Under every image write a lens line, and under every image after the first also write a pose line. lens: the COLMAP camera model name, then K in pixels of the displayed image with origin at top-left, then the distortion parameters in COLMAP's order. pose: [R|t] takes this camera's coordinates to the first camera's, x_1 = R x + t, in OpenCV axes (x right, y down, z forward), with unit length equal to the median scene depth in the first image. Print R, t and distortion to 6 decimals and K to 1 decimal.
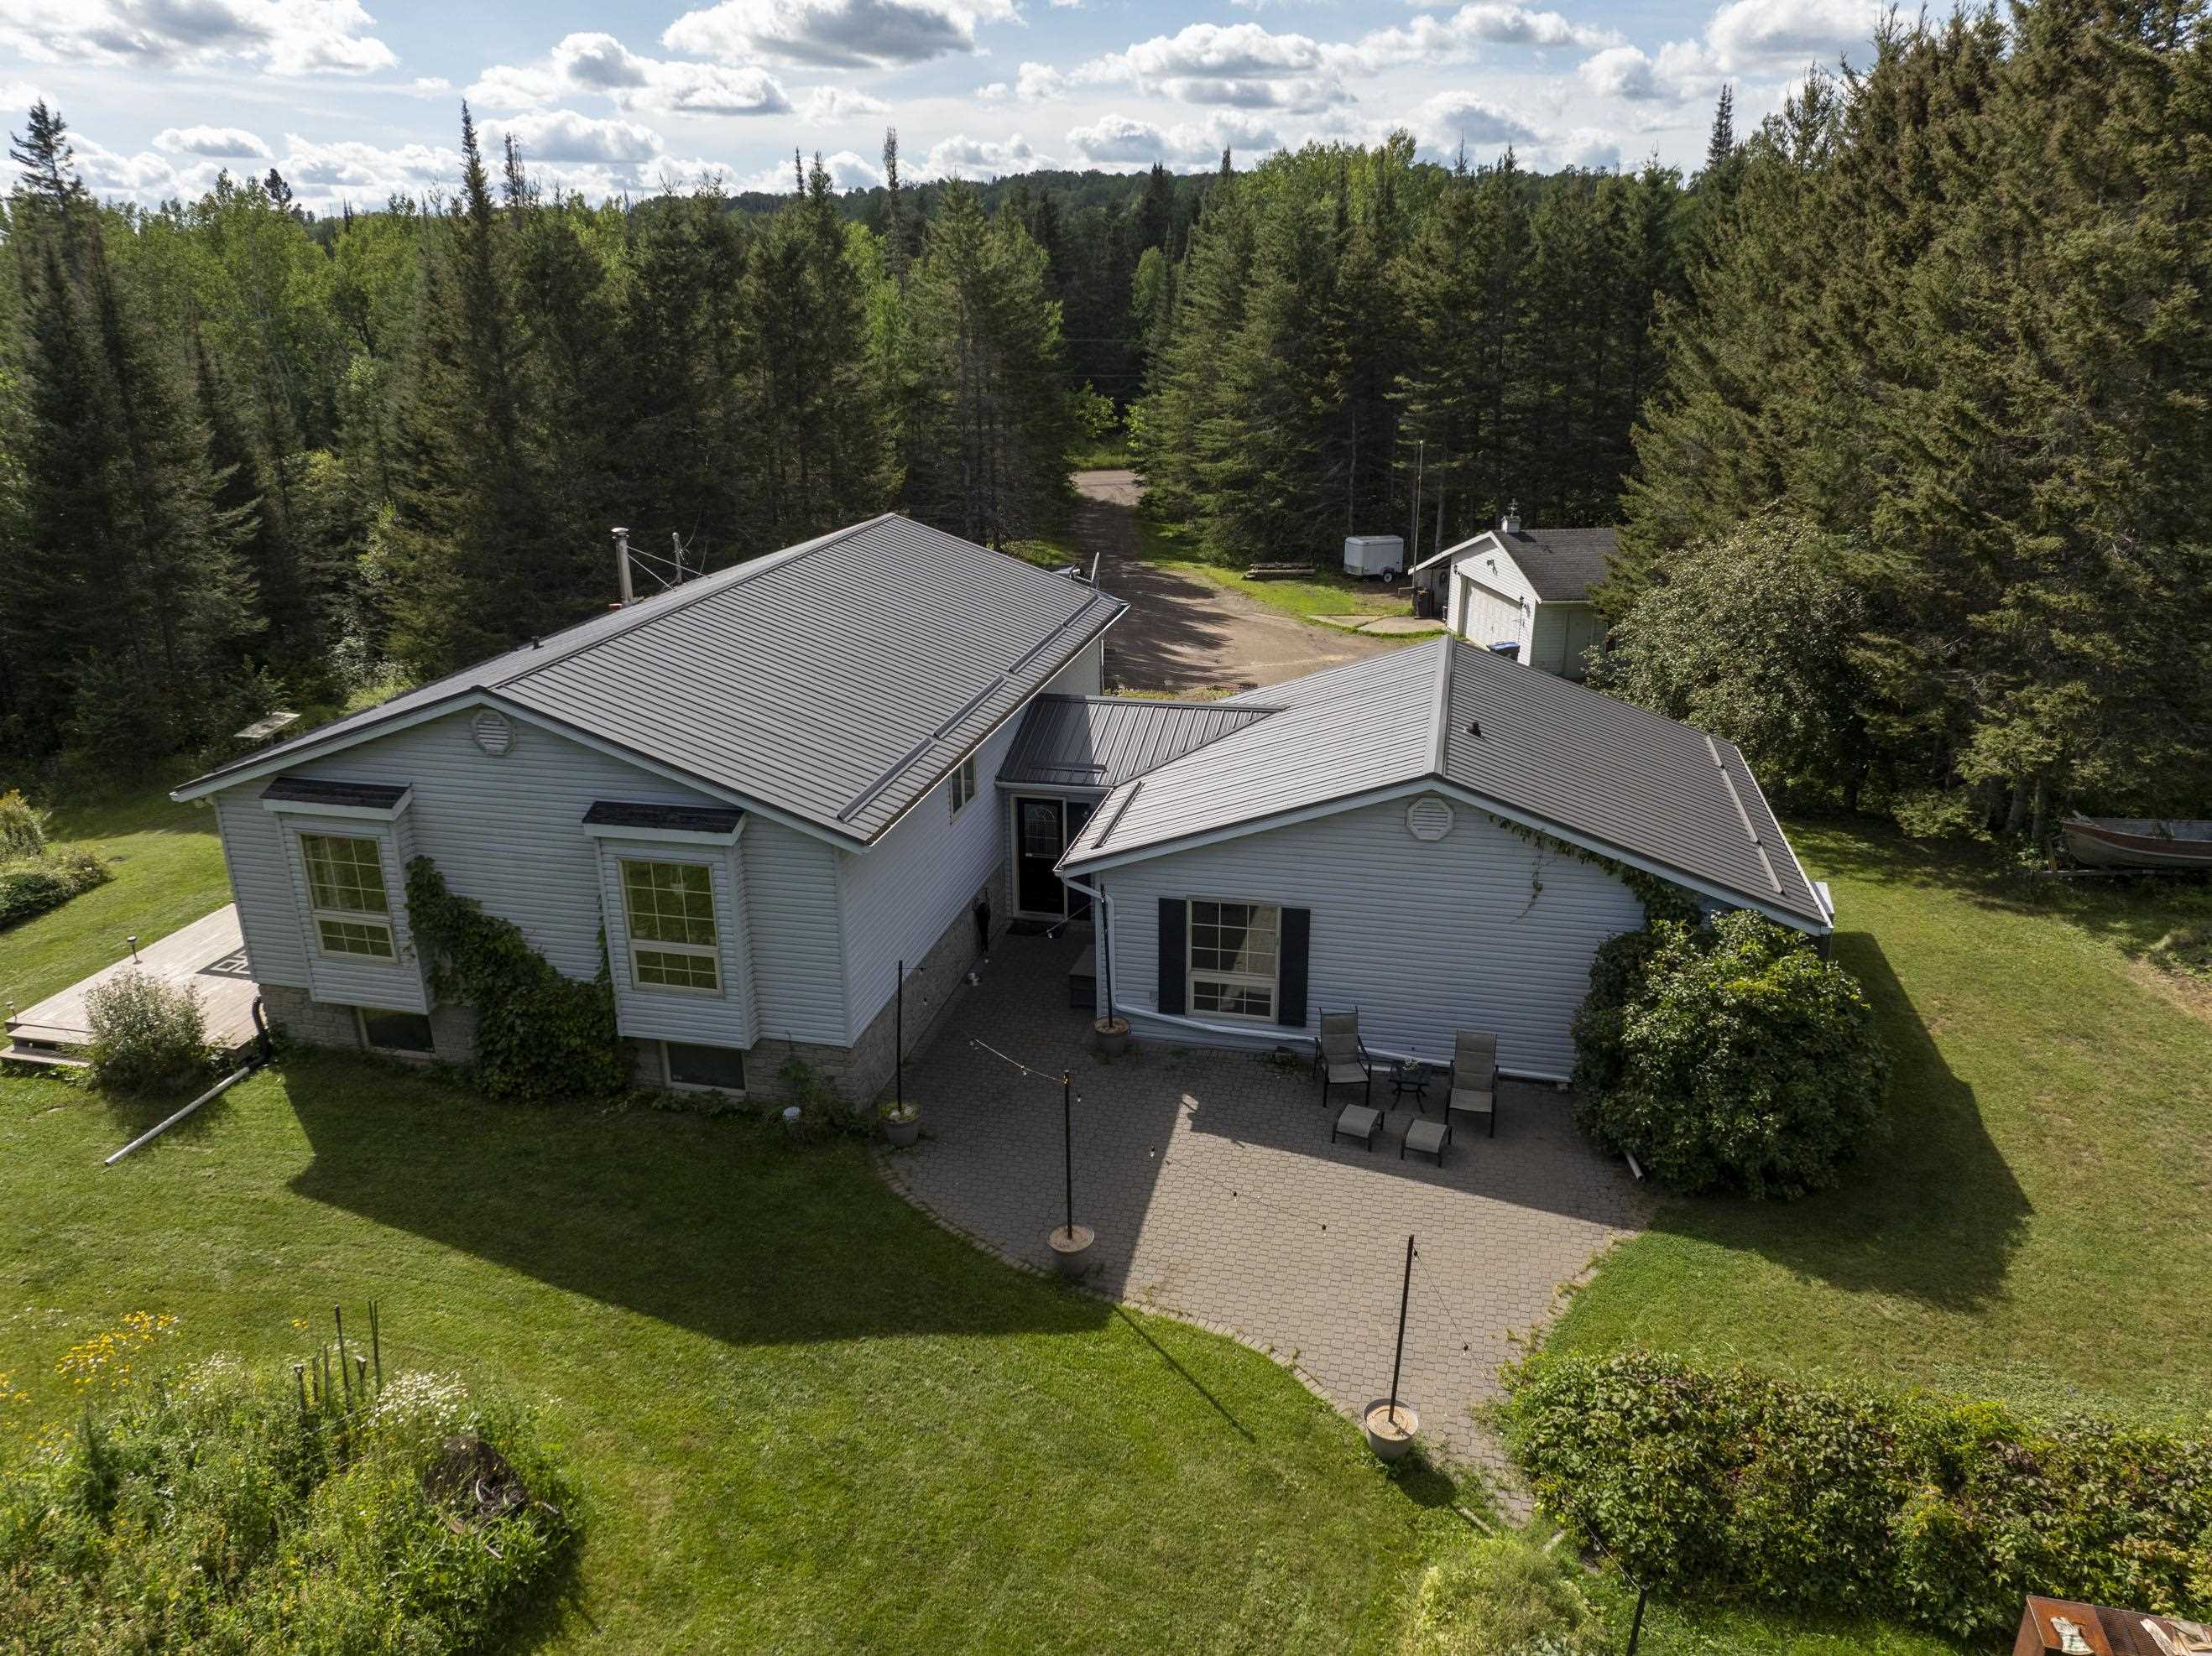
lens RADIAL K [[1557.5, 0, 1106.0], [0, 1557.5, 828.0], [0, 0, 1]] dist [-0.037598, 0.002310]
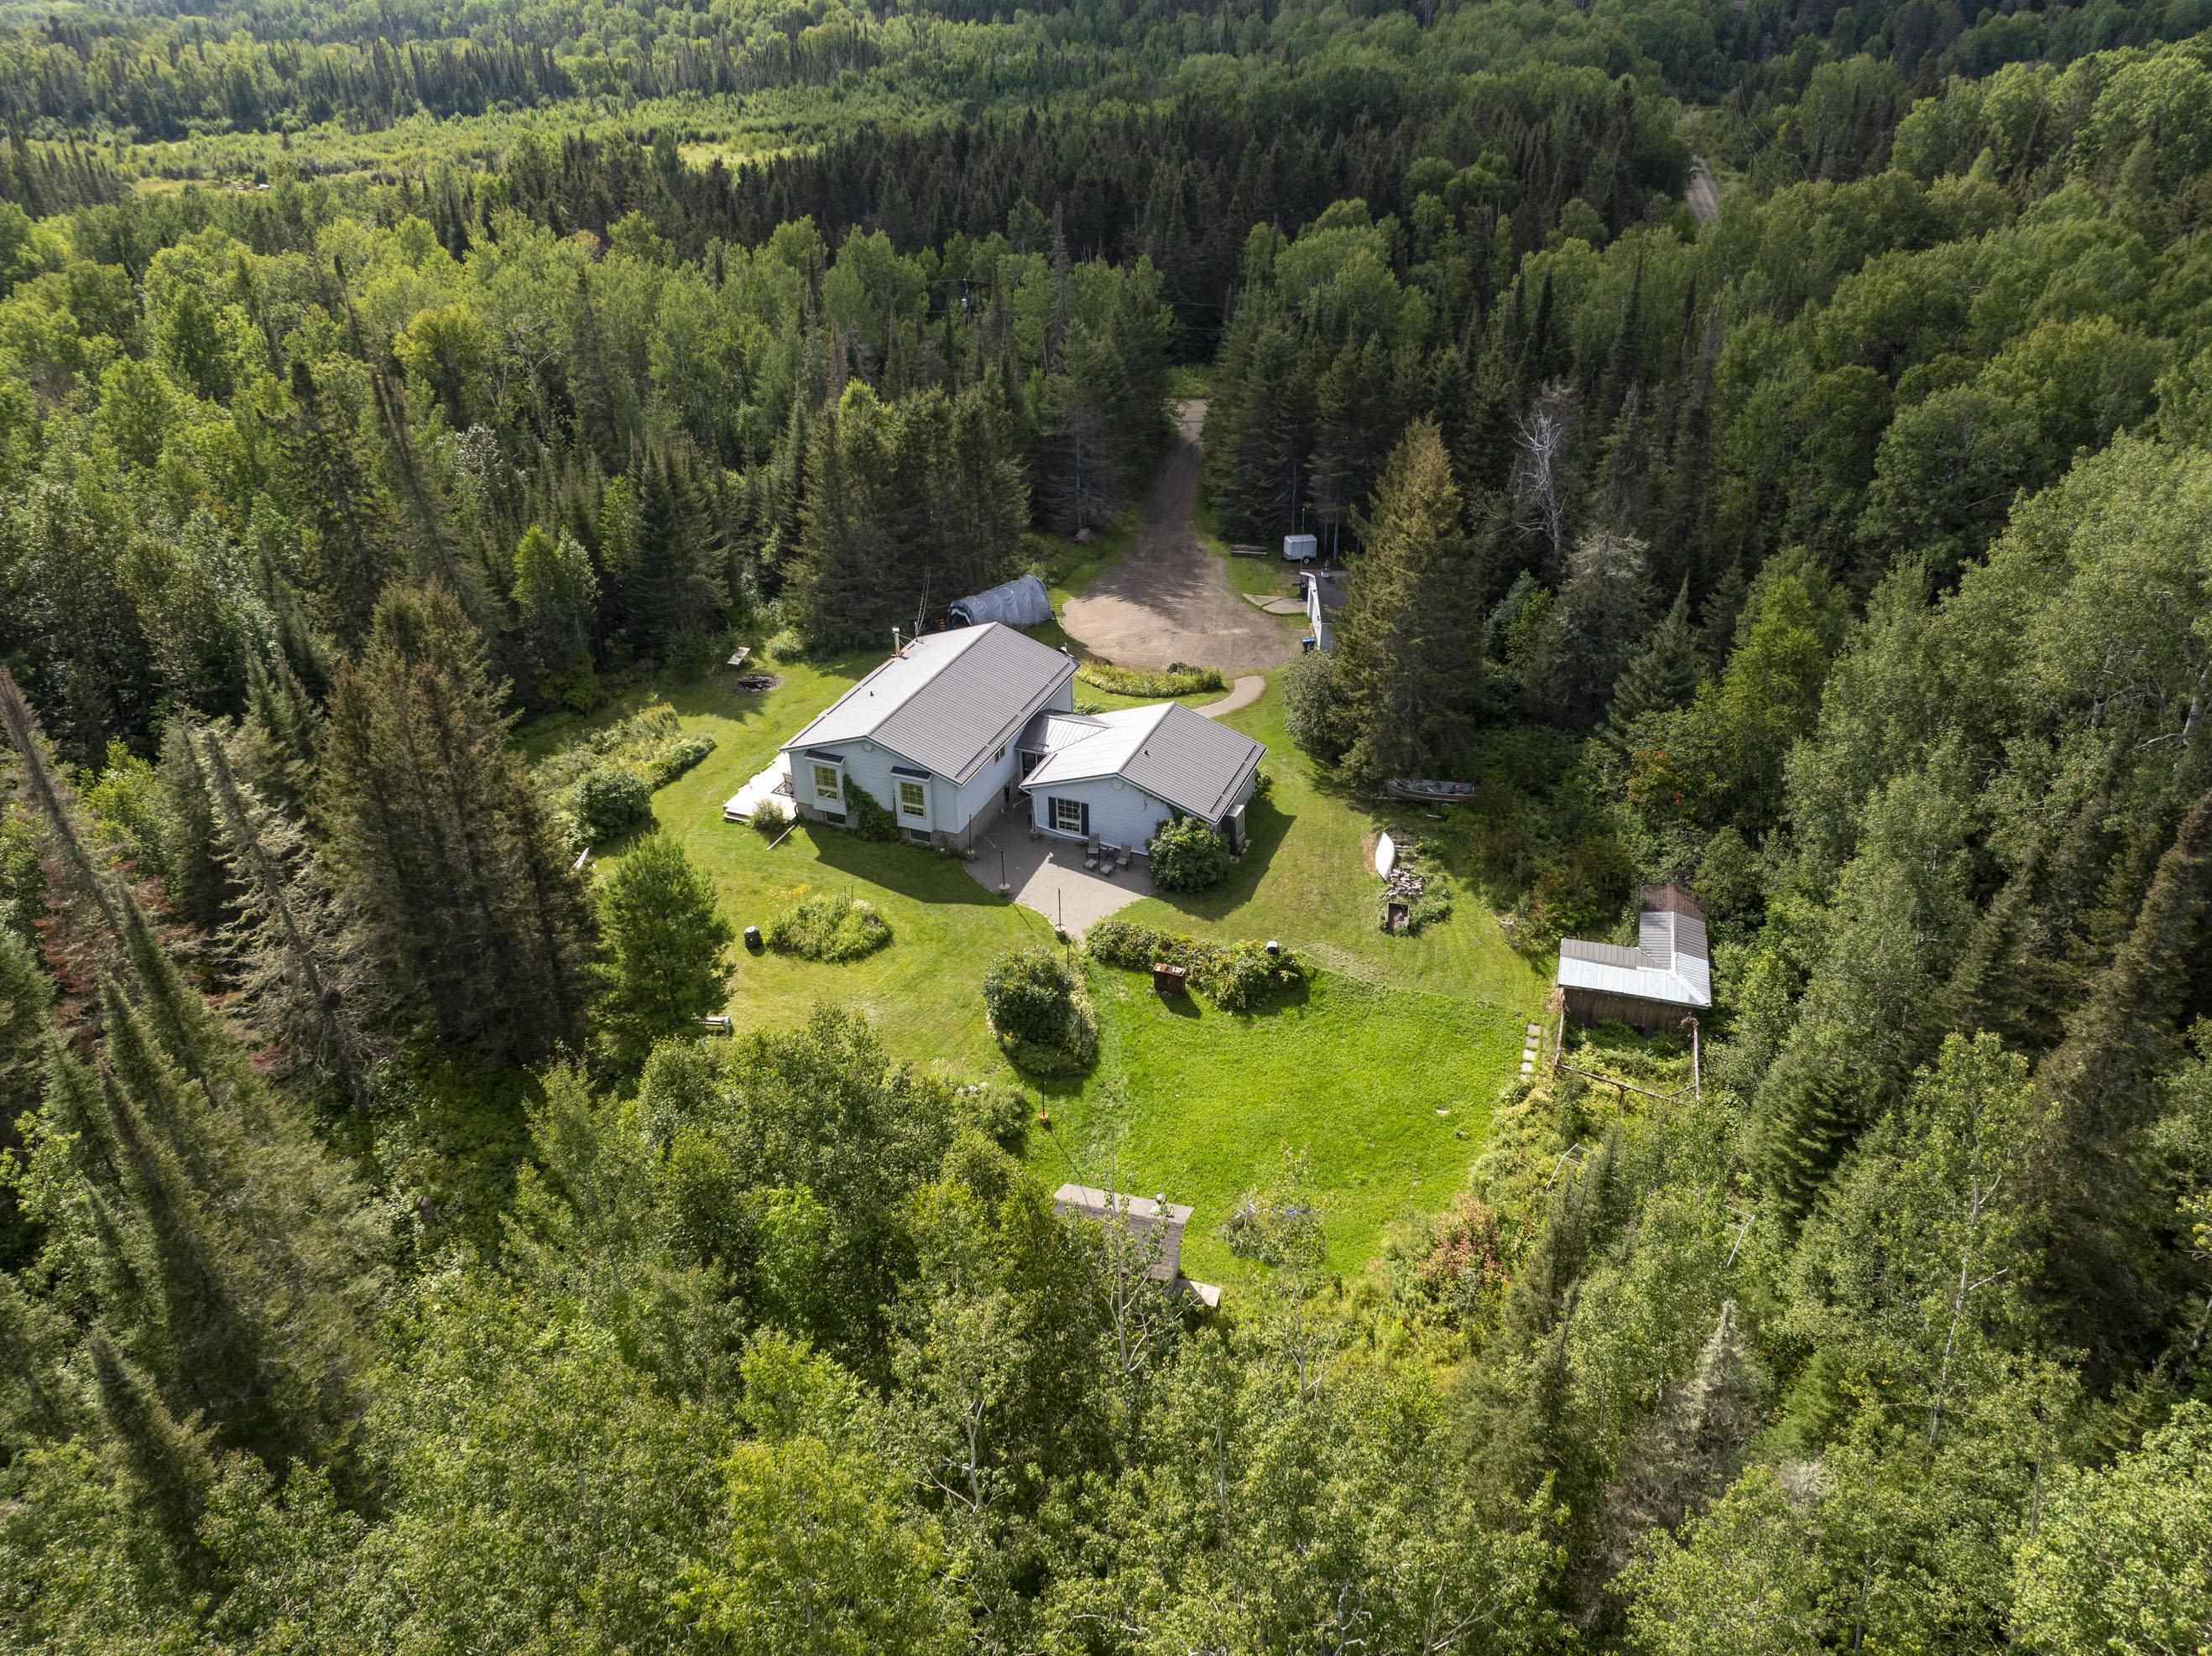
lens RADIAL K [[1557.5, 0, 1106.0], [0, 1557.5, 828.0], [0, 0, 1]] dist [-0.037598, 0.002310]
pose [[0.988339, 0.075128, -0.132449, 0.667646], [-0.049077, 0.980560, 0.189984, -0.589085], [0.144147, -0.181268, 0.972812, -2.535457]]
